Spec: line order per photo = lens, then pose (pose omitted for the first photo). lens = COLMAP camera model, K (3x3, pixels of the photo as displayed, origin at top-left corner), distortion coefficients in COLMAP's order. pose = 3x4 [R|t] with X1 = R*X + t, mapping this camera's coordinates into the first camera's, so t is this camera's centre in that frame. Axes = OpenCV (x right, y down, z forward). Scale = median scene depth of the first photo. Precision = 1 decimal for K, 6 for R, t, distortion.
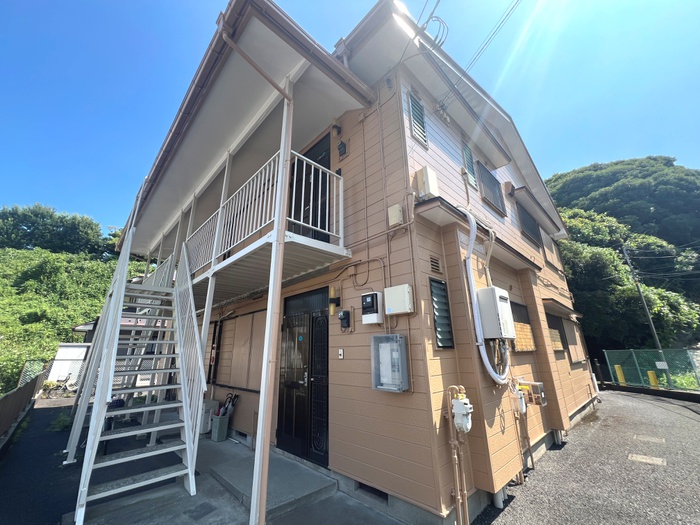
lens RADIAL K [[280.7, 0, 350.4], [0, 280.7, 262.1], [0, 0, 1]] dist [0.001077, -0.000229]
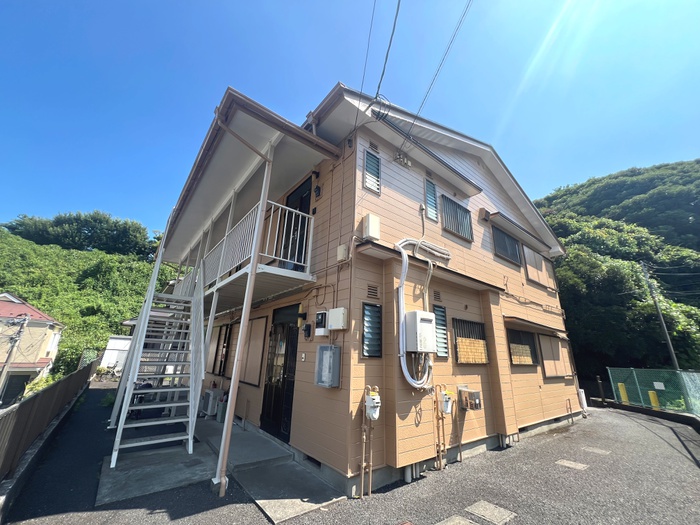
lens RADIAL K [[280.7, 0, 349.6], [0, 280.7, 262.7], [0, 0, 1]] dist [0.001077, -0.000229]
pose [[0.994470, 0.018596, -0.103359, 0.257981], [-0.019329, 0.999795, -0.006091, -0.088556], [0.103224, 0.008055, 0.994625, -0.226014]]
